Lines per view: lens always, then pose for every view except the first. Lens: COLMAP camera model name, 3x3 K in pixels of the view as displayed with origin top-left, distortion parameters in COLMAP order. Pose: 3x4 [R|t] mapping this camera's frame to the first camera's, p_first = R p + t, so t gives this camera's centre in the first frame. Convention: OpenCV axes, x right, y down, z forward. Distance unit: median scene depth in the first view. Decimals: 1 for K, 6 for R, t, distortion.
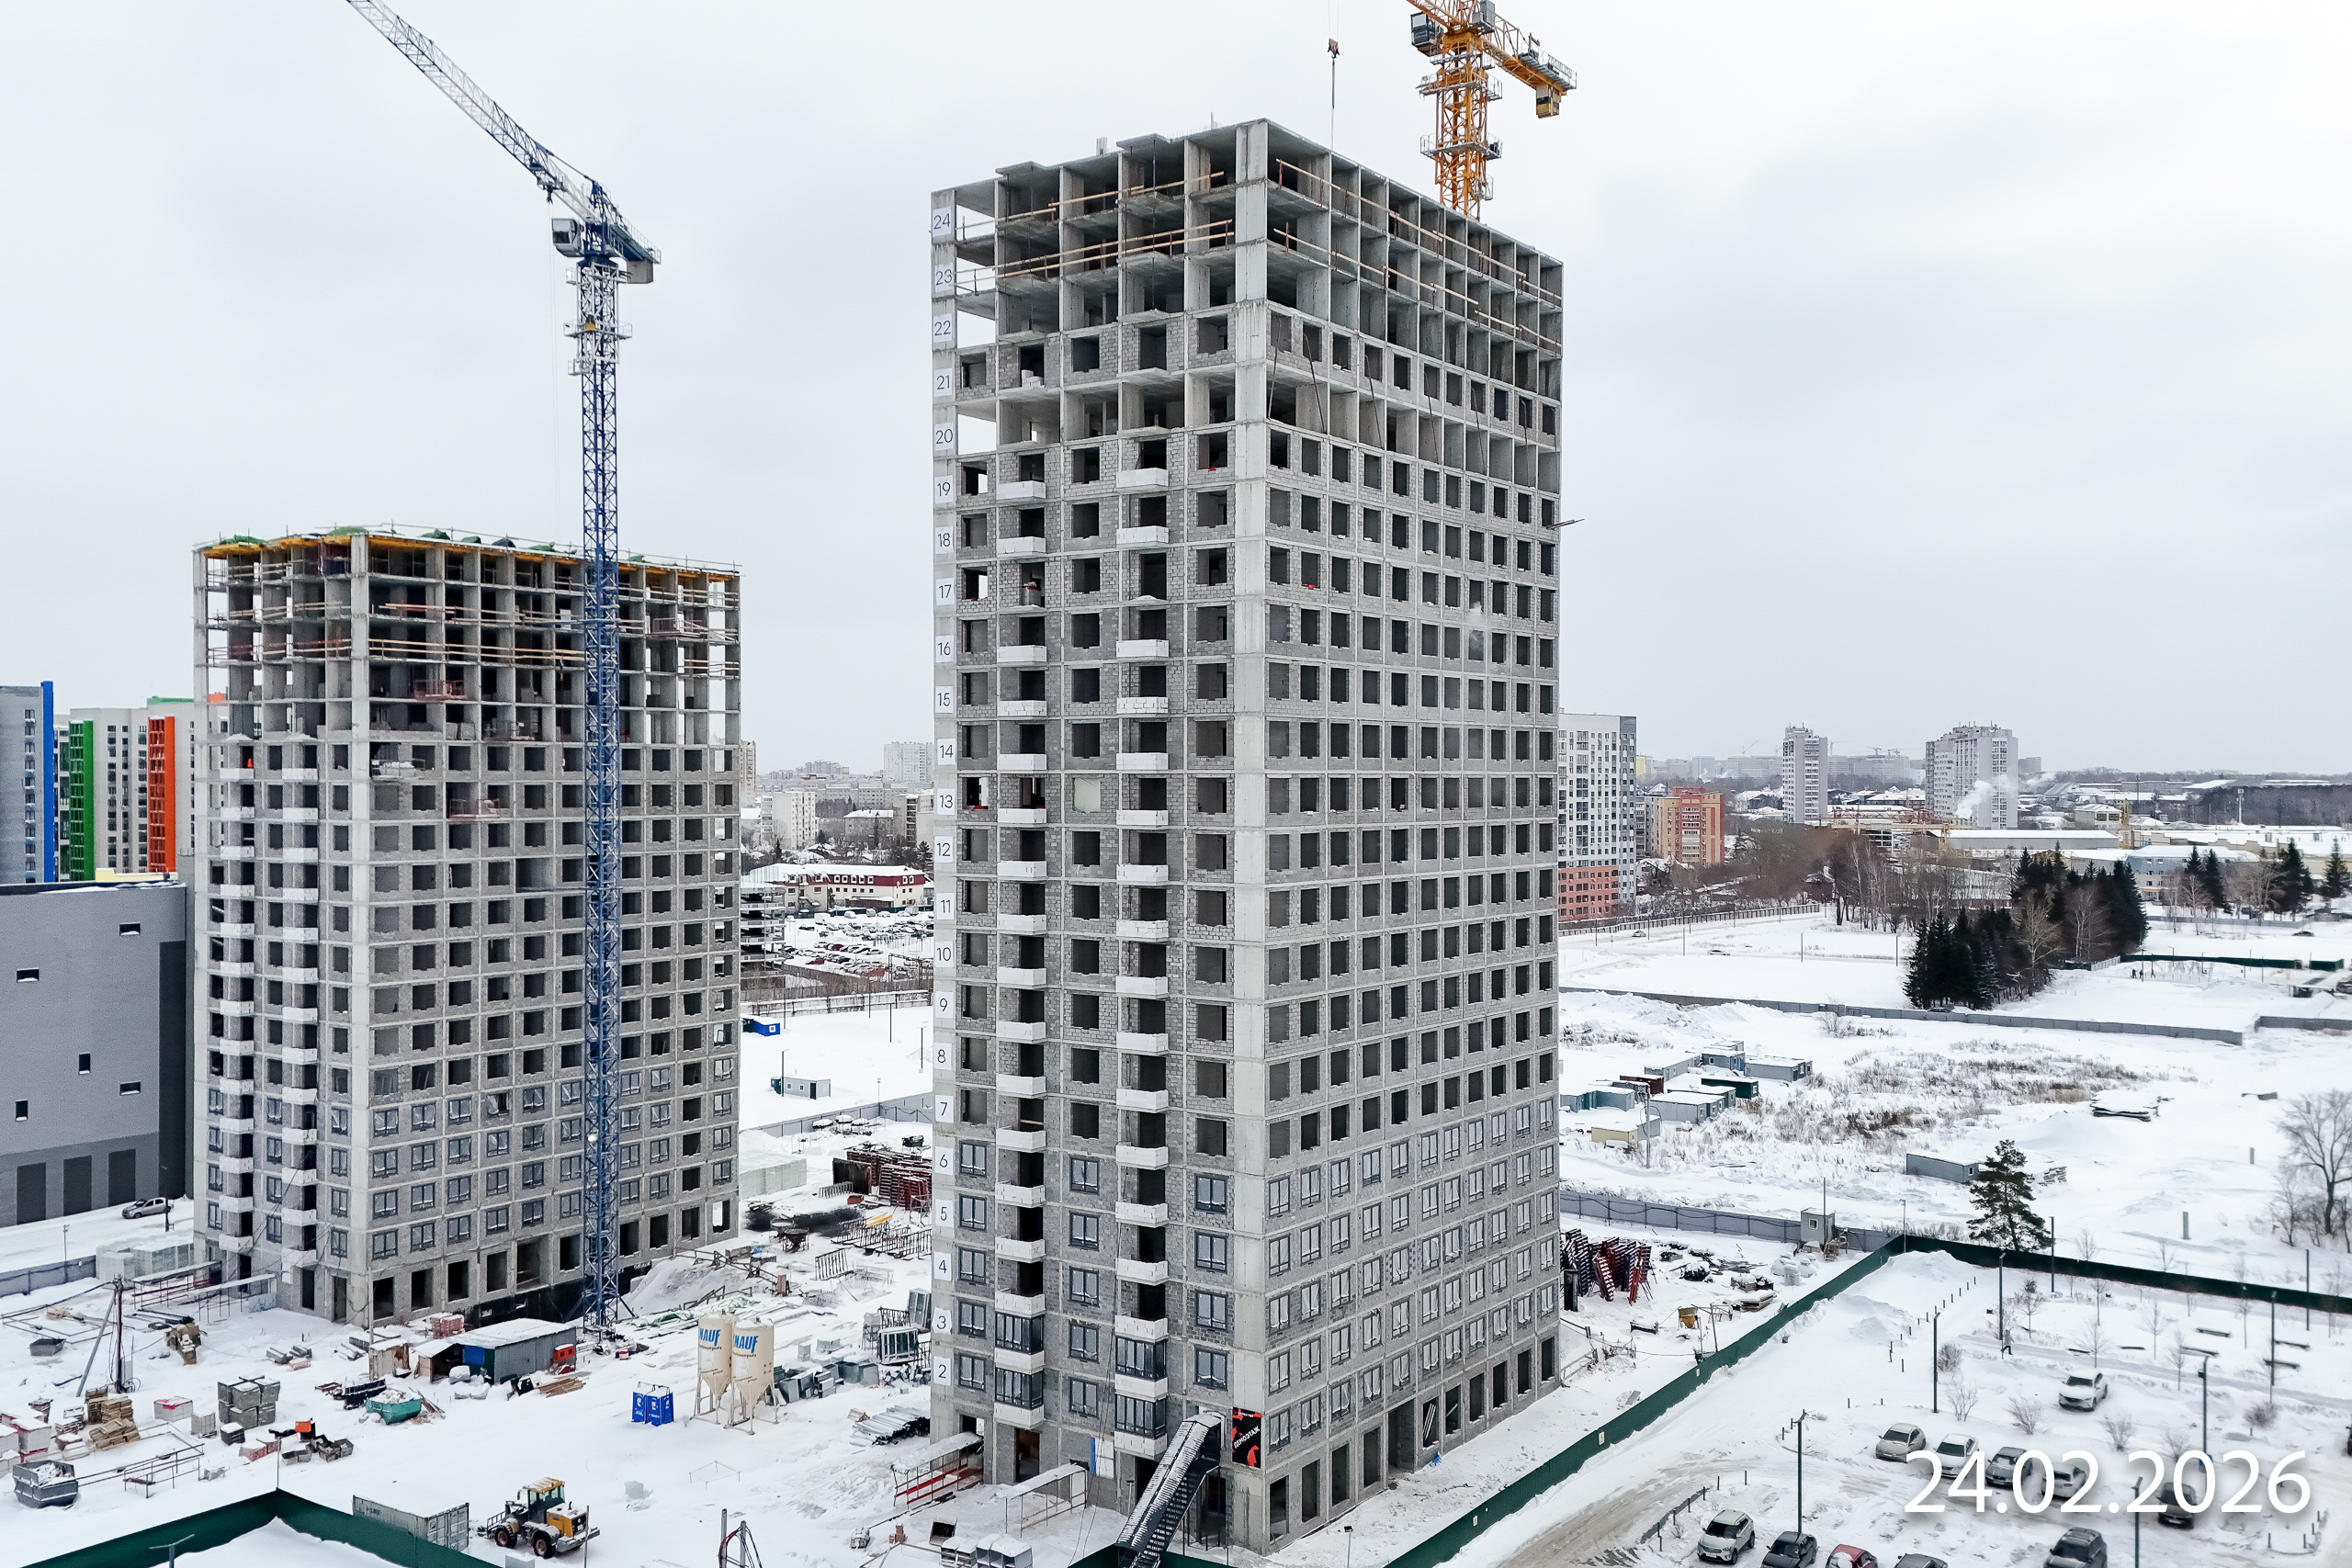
lens RADIAL K [[2013.5, 0, 1176.0], [0, 2013.5, 784.0], [0, 0, 1]] dist [0.064182, -0.013824]
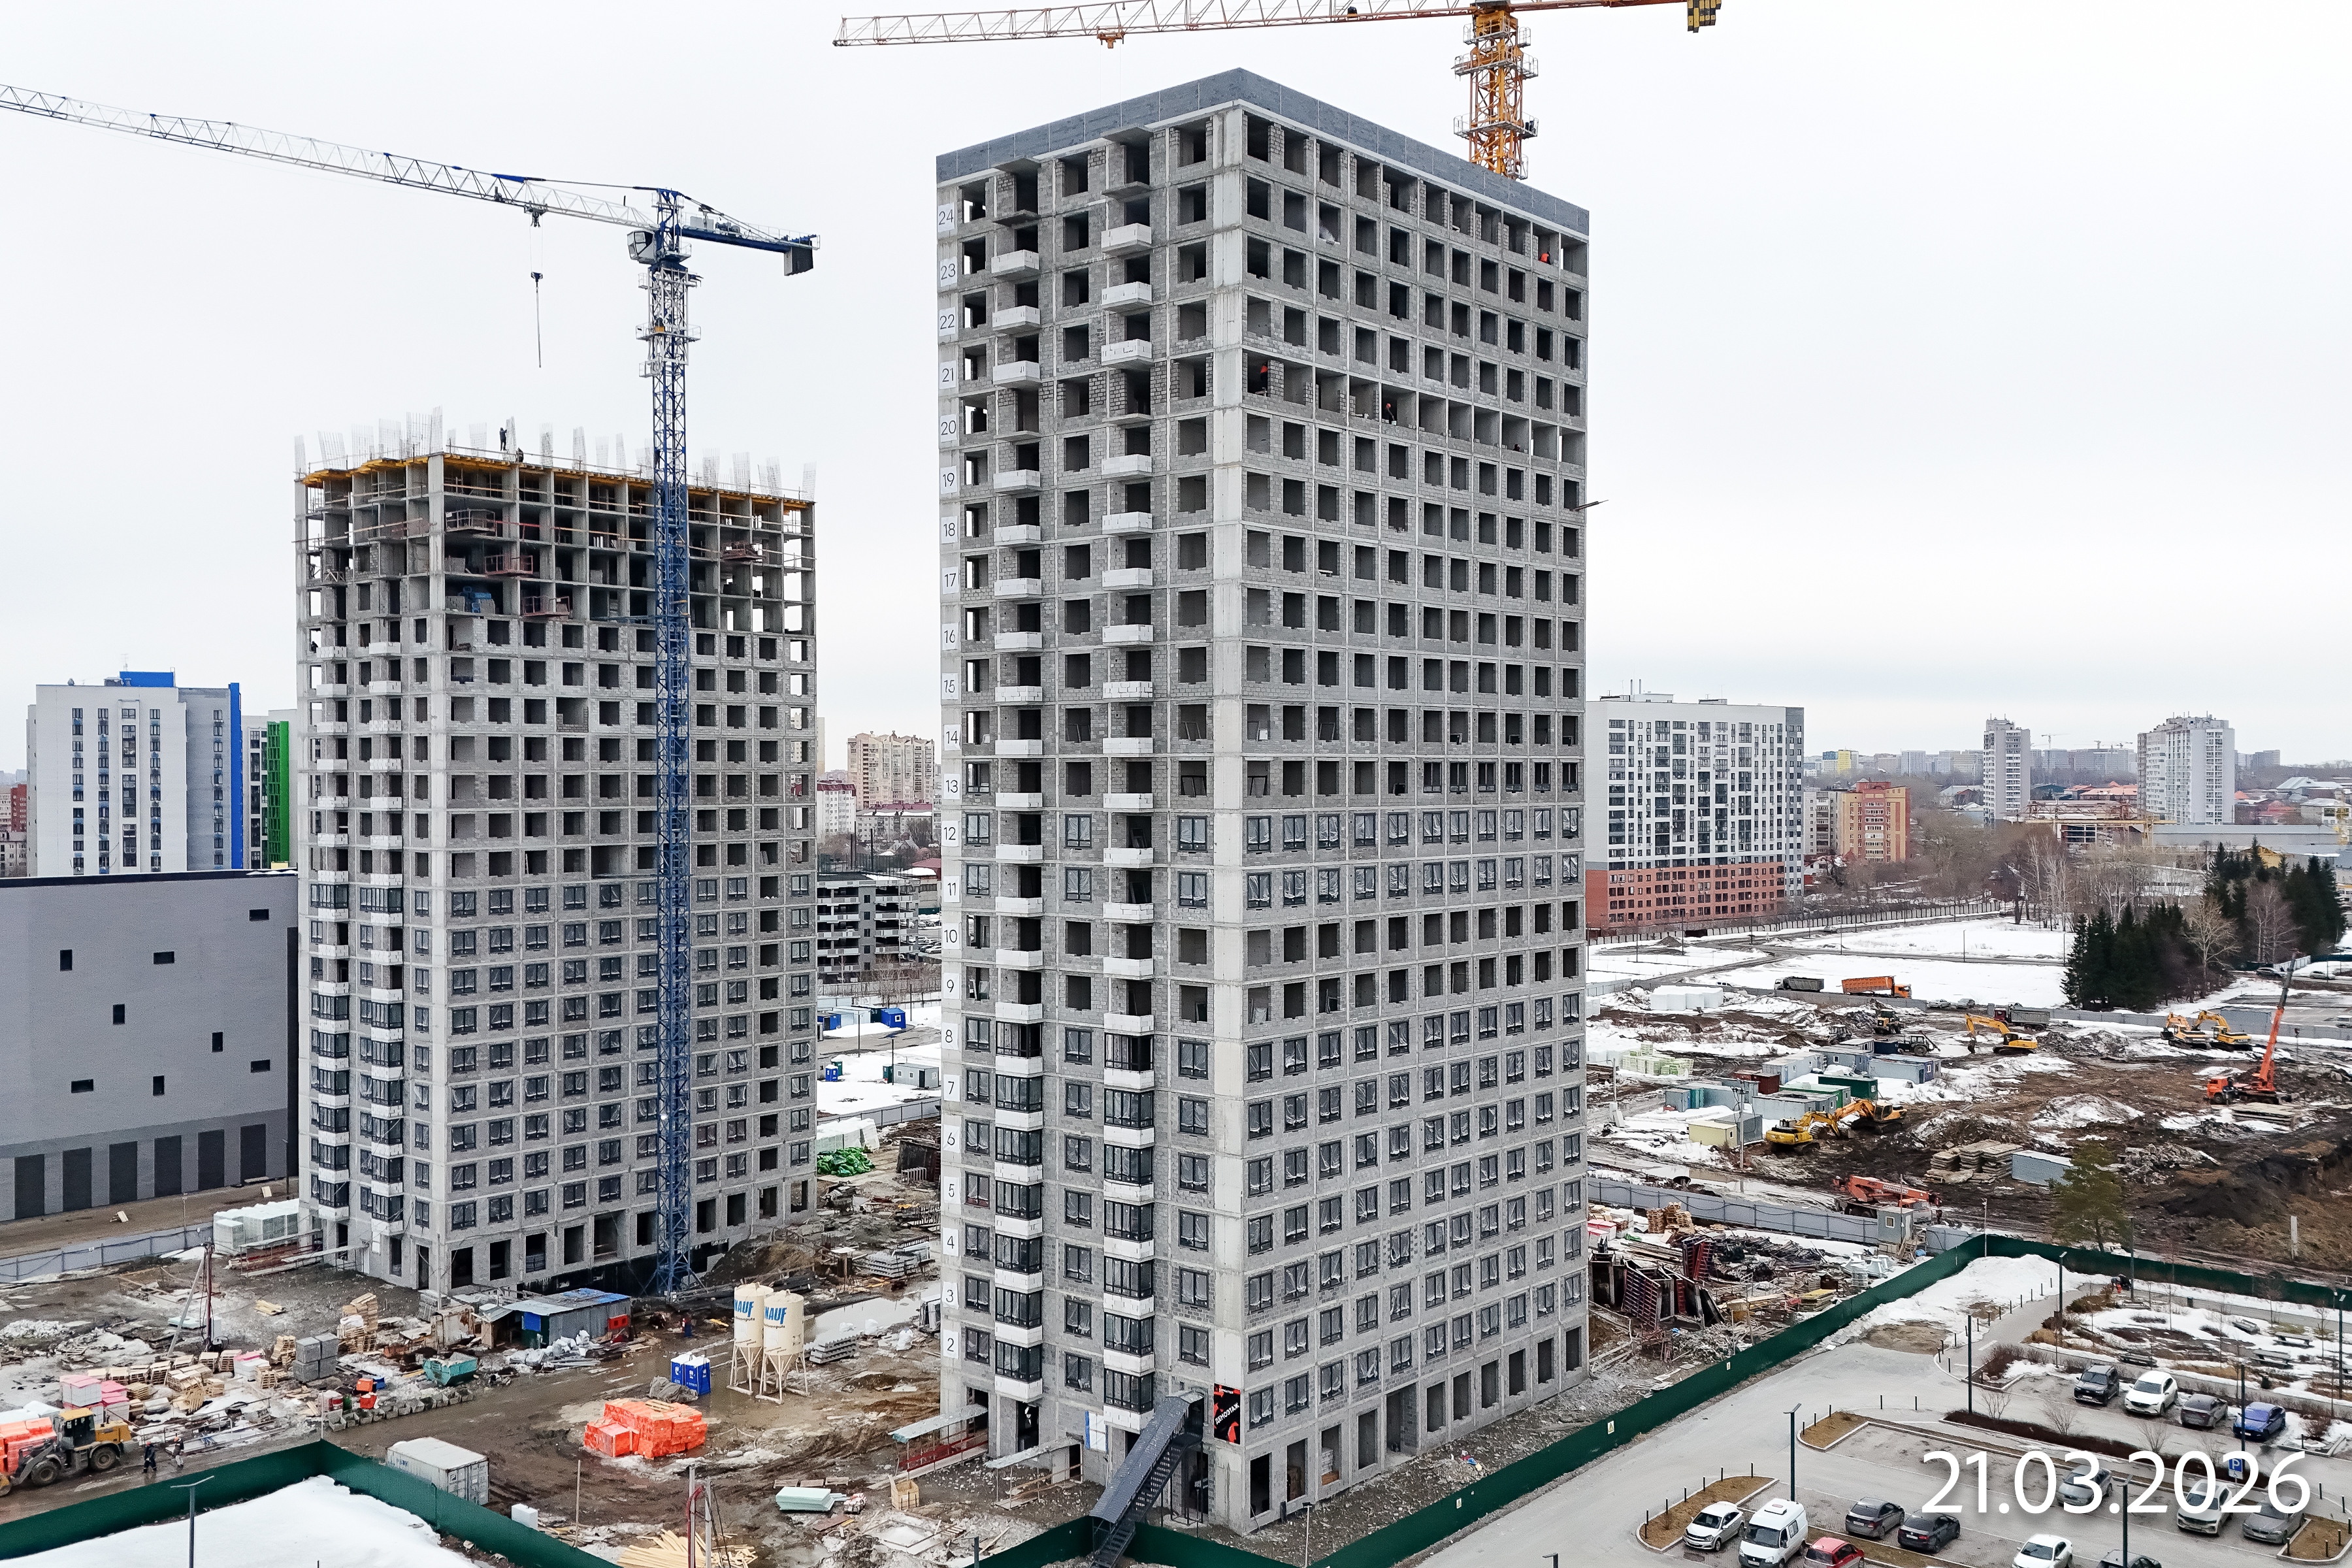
lens RADIAL K [[2028.5, 0, 1176.0], [0, 2028.5, 784.0], [0, 0, 1]] dist [0.064549, -0.009993]
pose [[0.995694, -0.002740, -0.092664, 0.071342], [0.002827, 0.999996, 0.000803, 0.005492], [0.092661, -0.001062, 0.995697, -0.009056]]
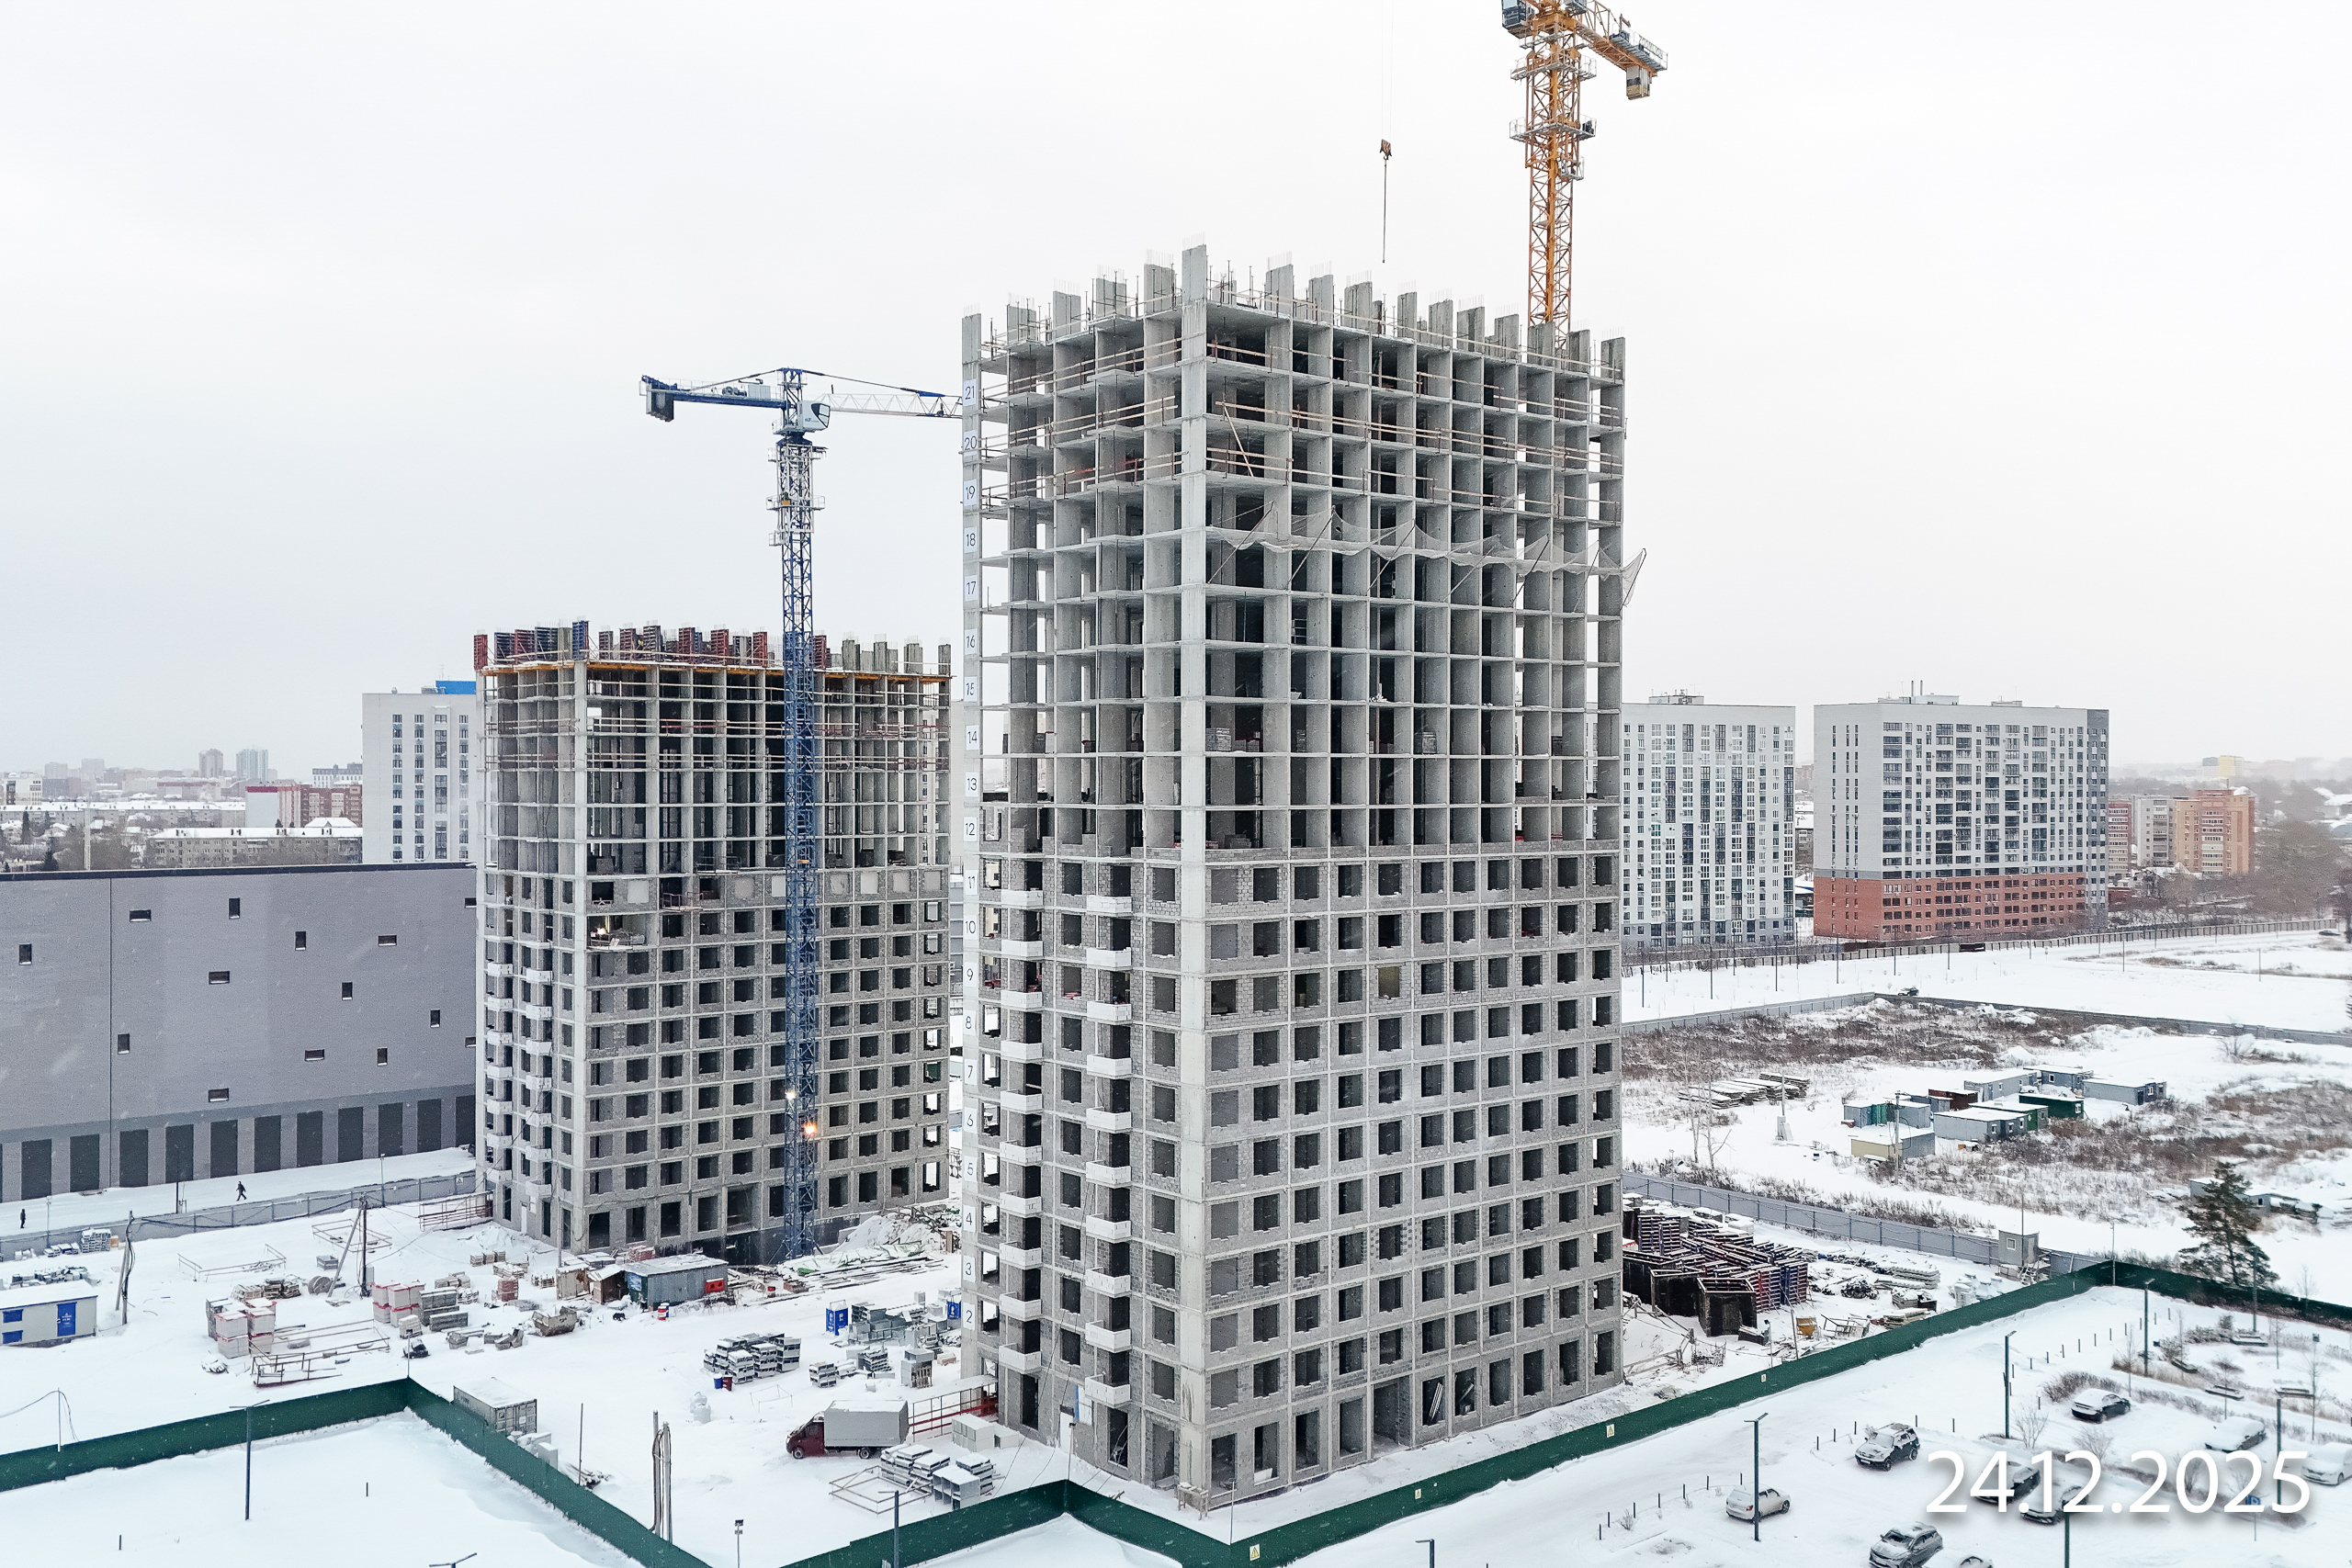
lens RADIAL K [[2028.3, 0, 1176.0], [0, 2028.3, 784.0], [0, 0, 1]] dist [0.064549, -0.009993]
pose [[0.968218, 0.001031, -0.250107, 0.198465], [-0.001396, 0.999998, -0.001280, 0.007413], [0.250106, 0.001588, 0.968217, -0.012522]]
